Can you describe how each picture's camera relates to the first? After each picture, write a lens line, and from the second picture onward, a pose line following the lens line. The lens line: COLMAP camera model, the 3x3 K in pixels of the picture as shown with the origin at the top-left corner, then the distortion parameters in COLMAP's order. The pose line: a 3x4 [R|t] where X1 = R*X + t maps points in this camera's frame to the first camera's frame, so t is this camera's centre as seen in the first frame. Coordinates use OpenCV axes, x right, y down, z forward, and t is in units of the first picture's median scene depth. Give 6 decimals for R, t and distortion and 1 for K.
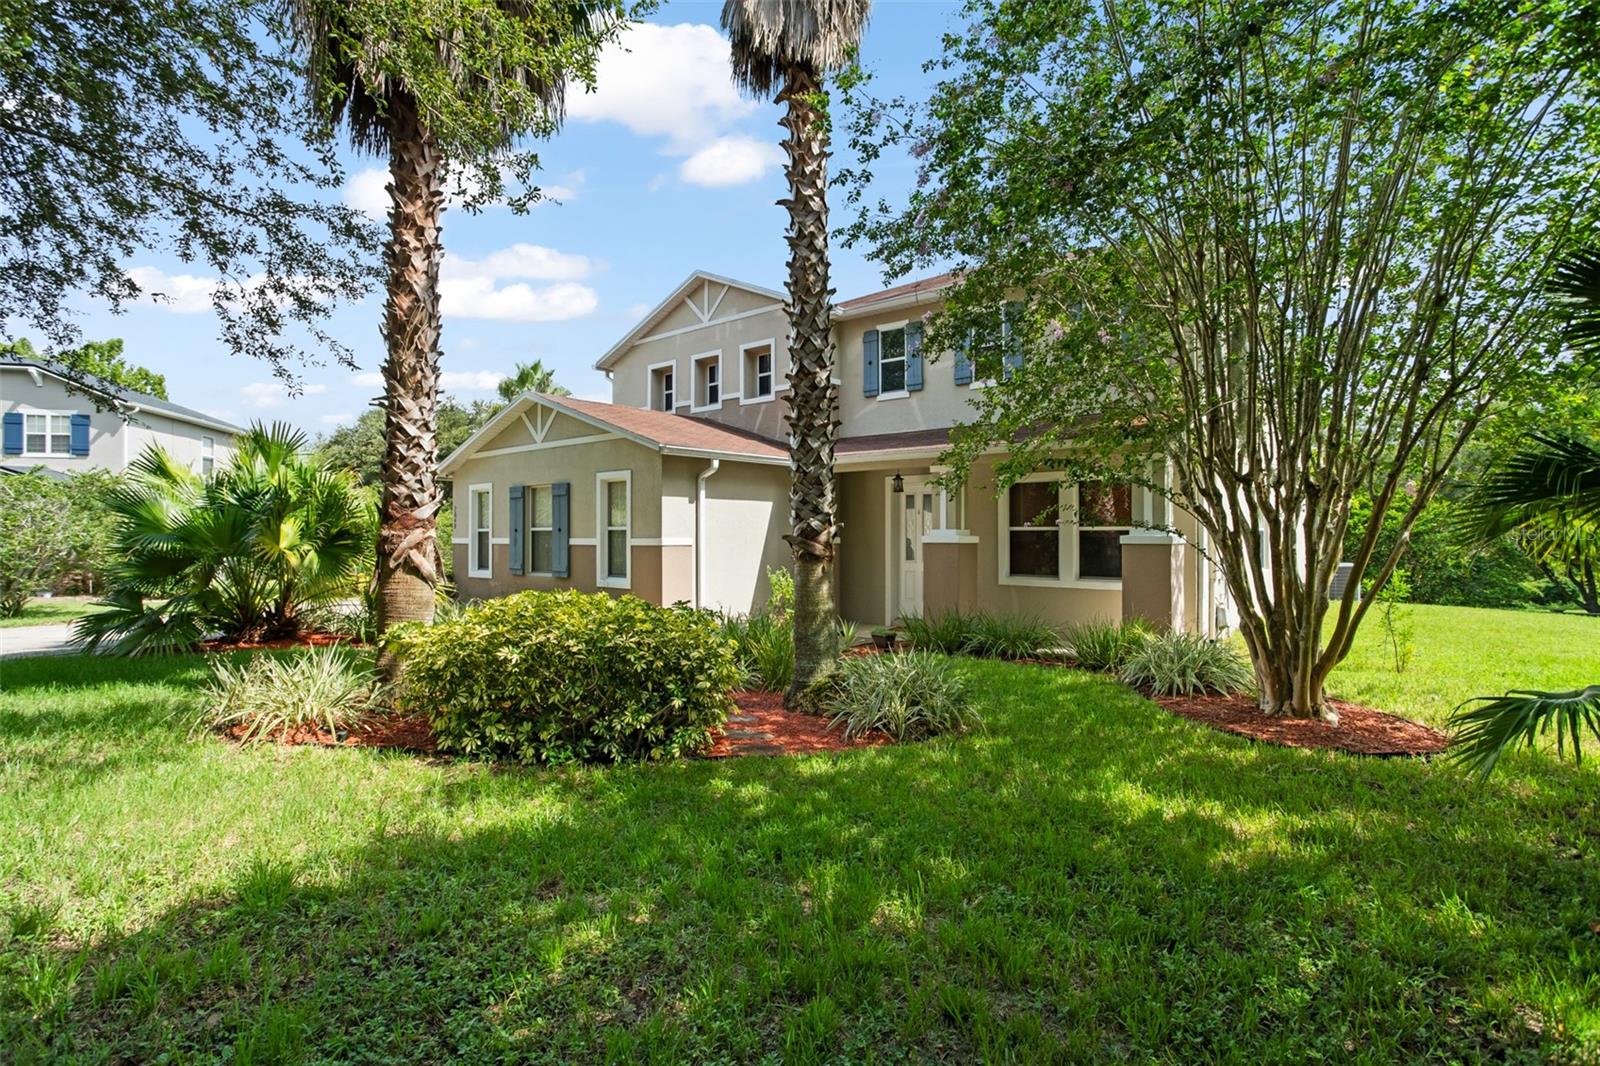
lens RADIAL K [[784.7, 0, 800.0], [0, 784.7, 533.0], [0, 0, 1]] dist [-0.067504, 0.043127]
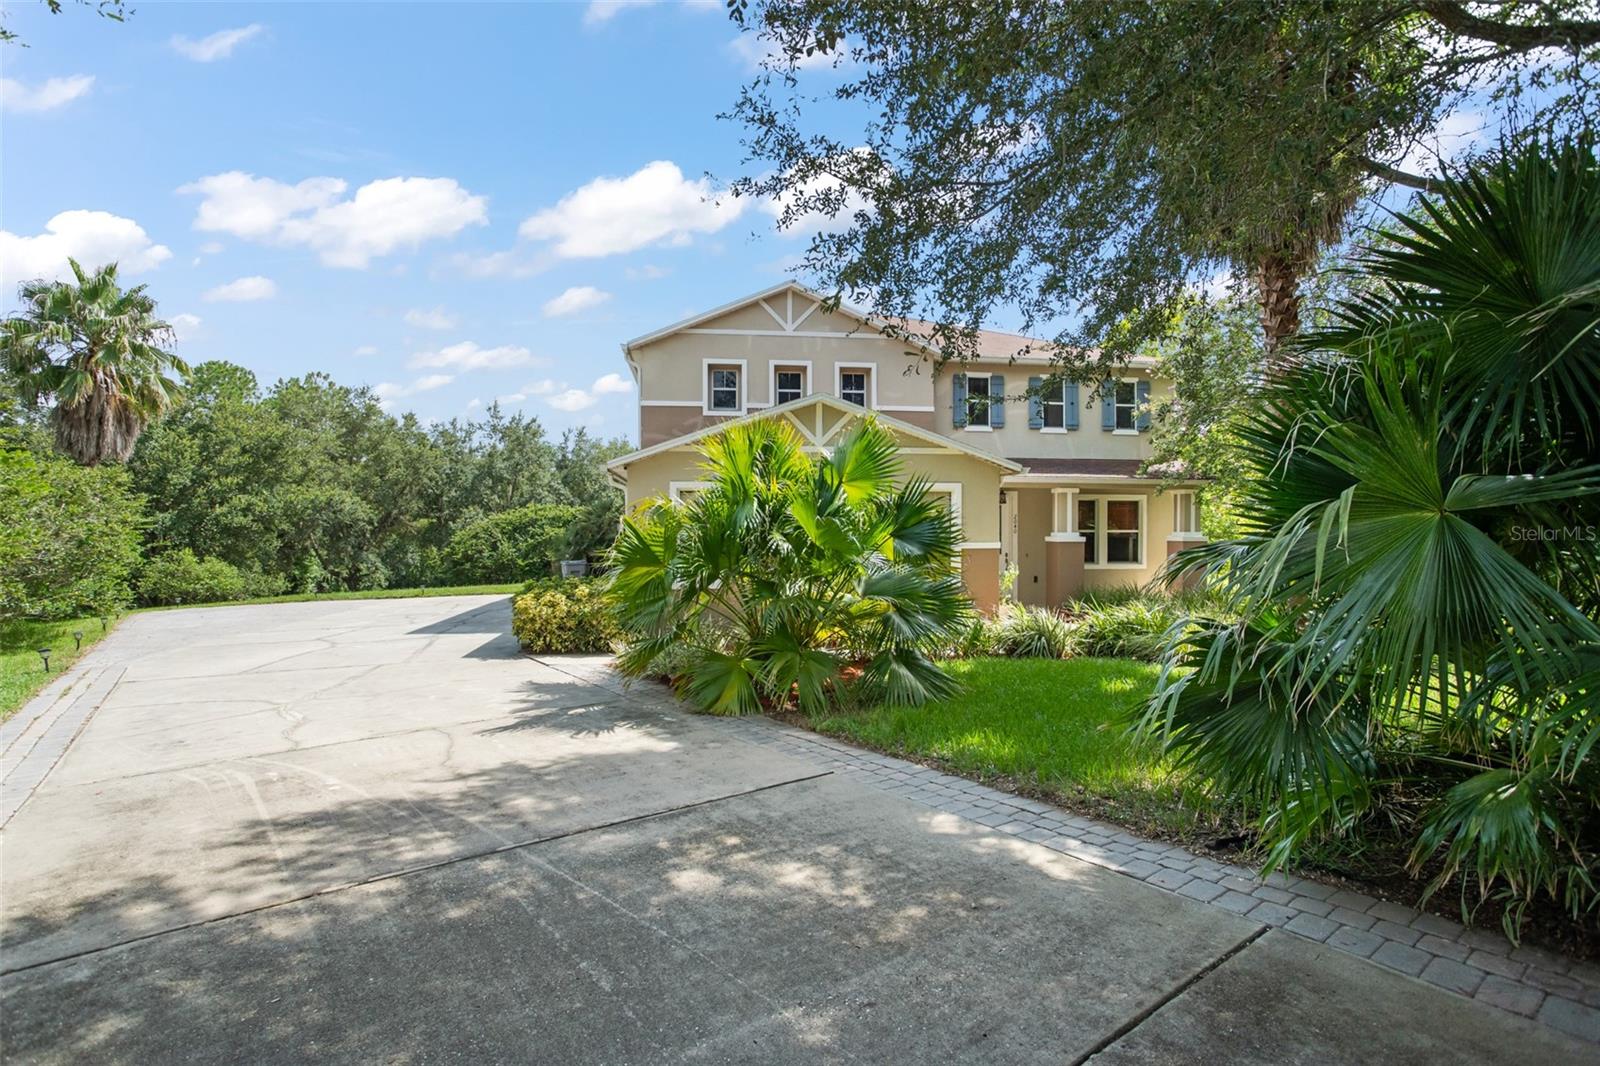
lens RADIAL K [[784.7, 0, 800.0], [0, 784.7, 533.0], [0, 0, 1]] dist [-0.067504, 0.043127]
pose [[0.682819, -0.007459, 0.730550, -1.167678], [-0.004457, 0.999887, 0.014376, -0.021115], [-0.730574, -0.013072, 0.682708, 0.366115]]
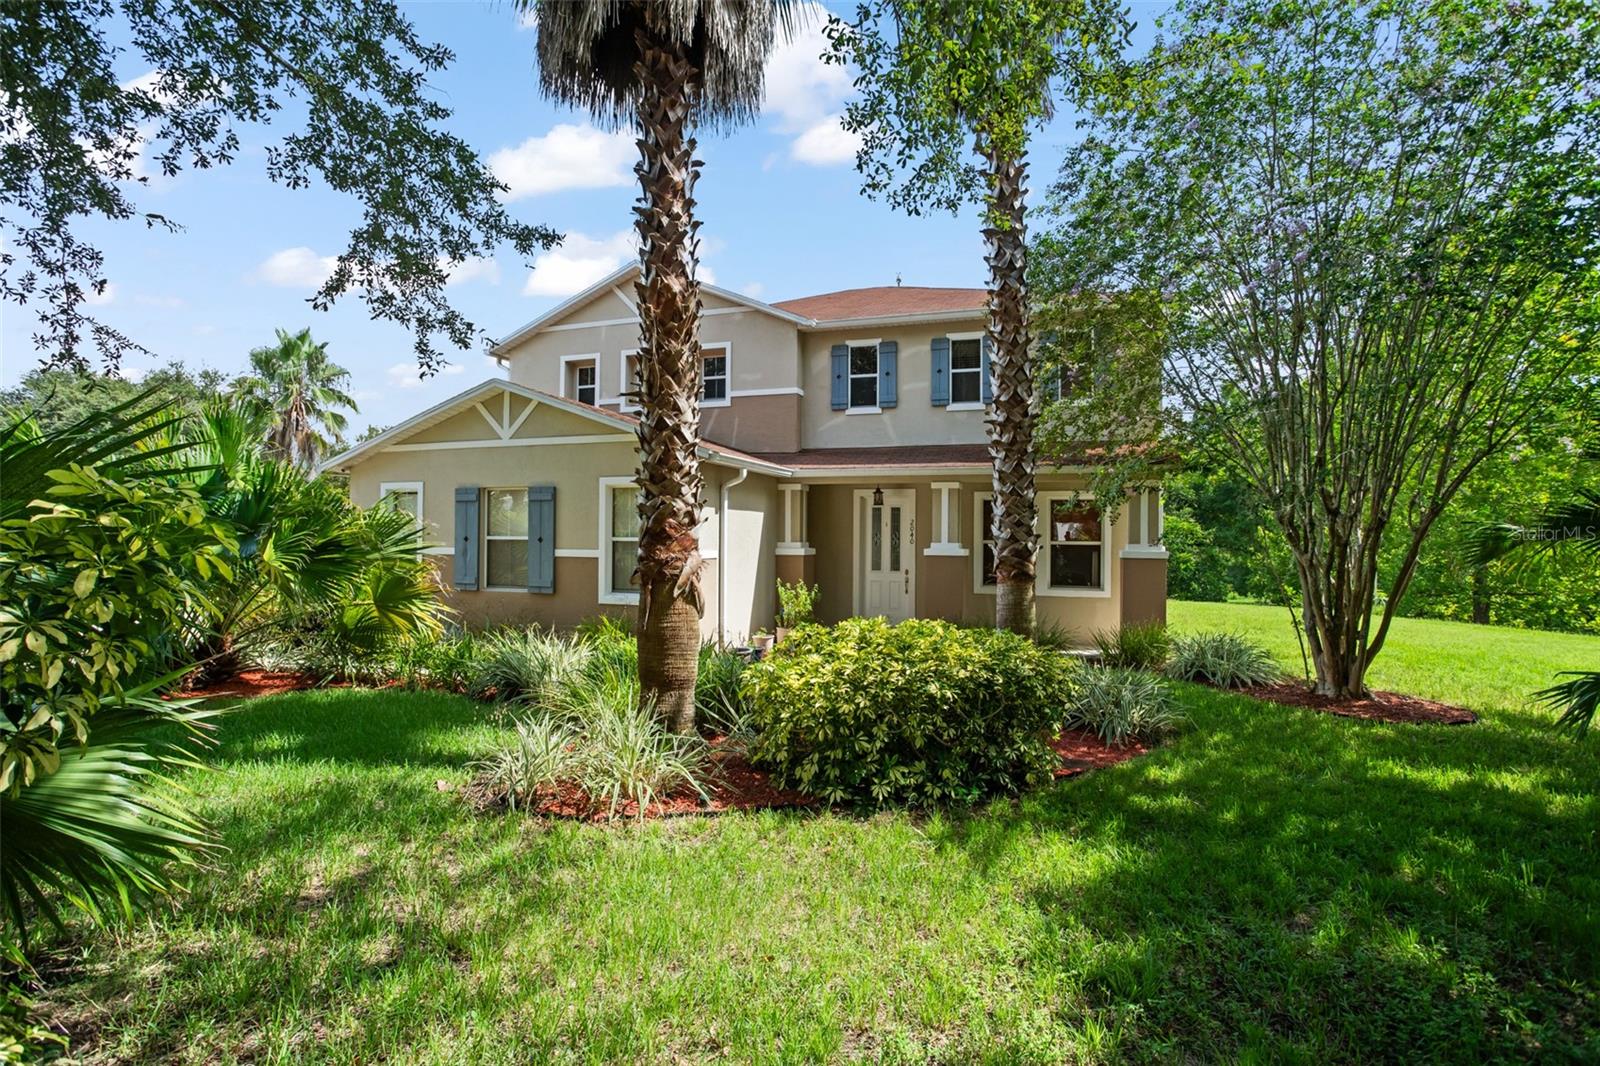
lens RADIAL K [[784.7, 0, 800.0], [0, 784.7, 533.0], [0, 0, 1]] dist [-0.067504, 0.043127]
pose [[0.933349, 0.010587, 0.358813, -0.367678], [-0.010353, 0.999943, -0.002574, -0.012724], [-0.358820, -0.001312, 0.933406, 0.077287]]
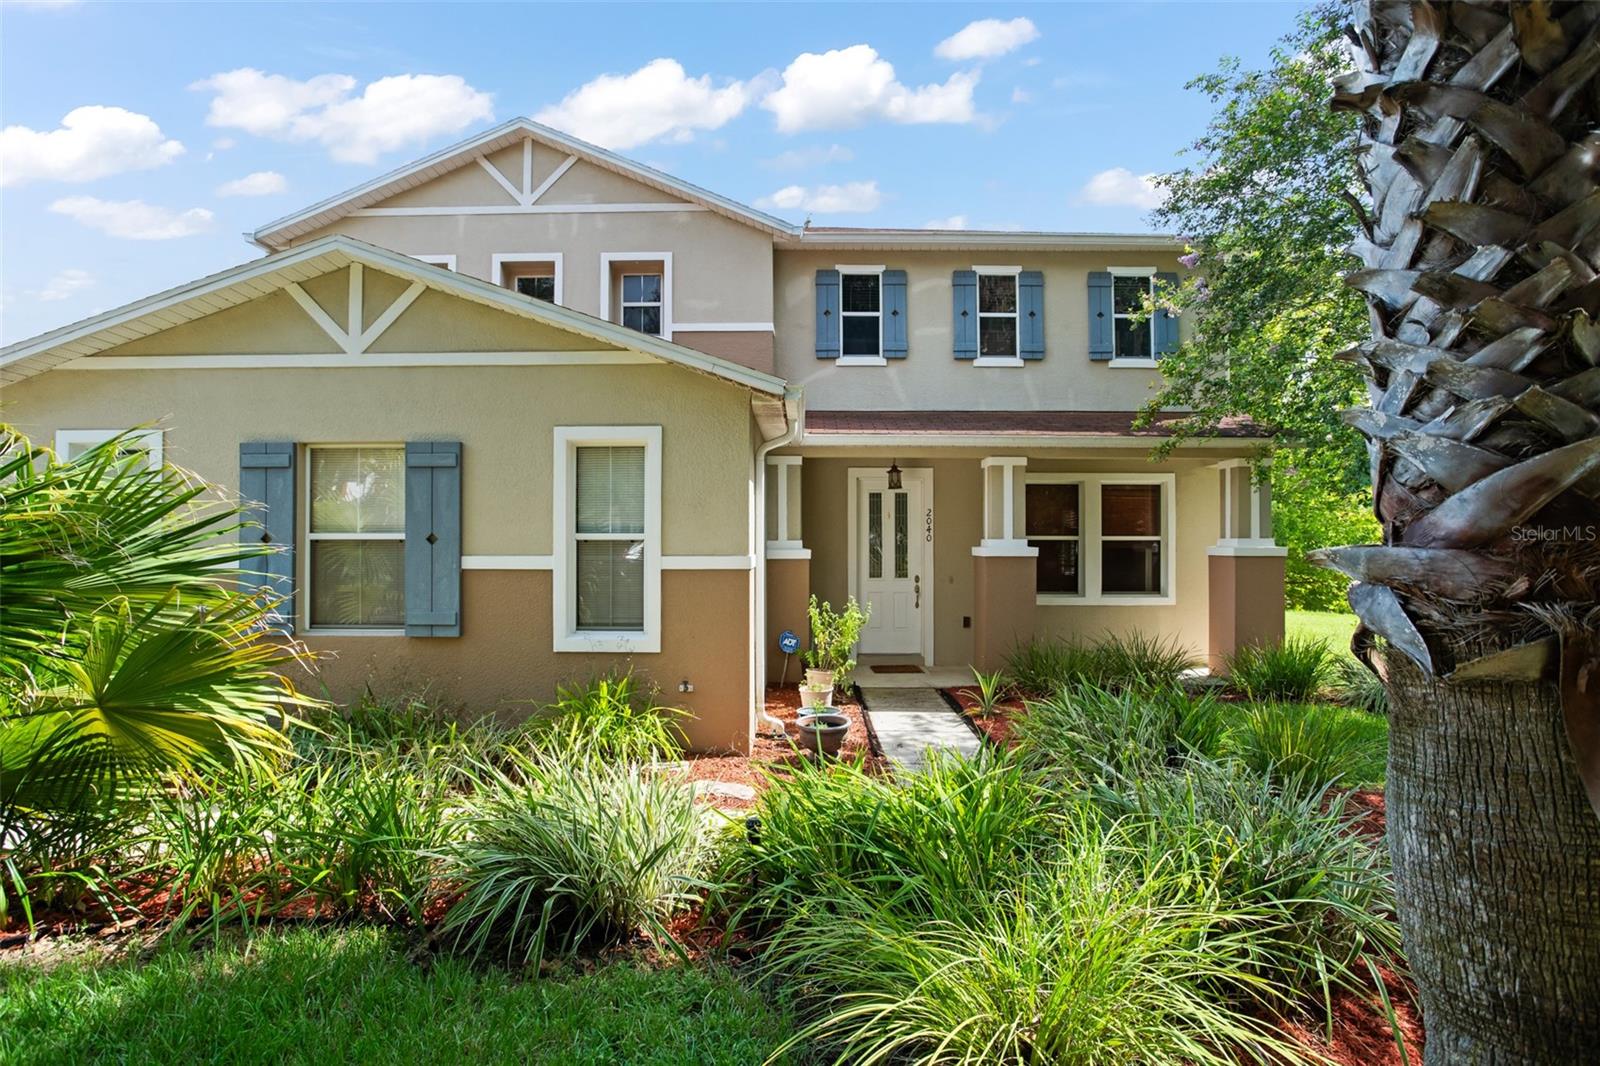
lens RADIAL K [[784.7, 0, 800.0], [0, 784.7, 533.0], [0, 0, 1]] dist [-0.067504, 0.043127]
pose [[0.773678, 0.005576, 0.633555, -0.456134], [-0.003261, 0.999983, -0.004818, -0.006114], [-0.633571, 0.001661, 0.773683, 0.509245]]
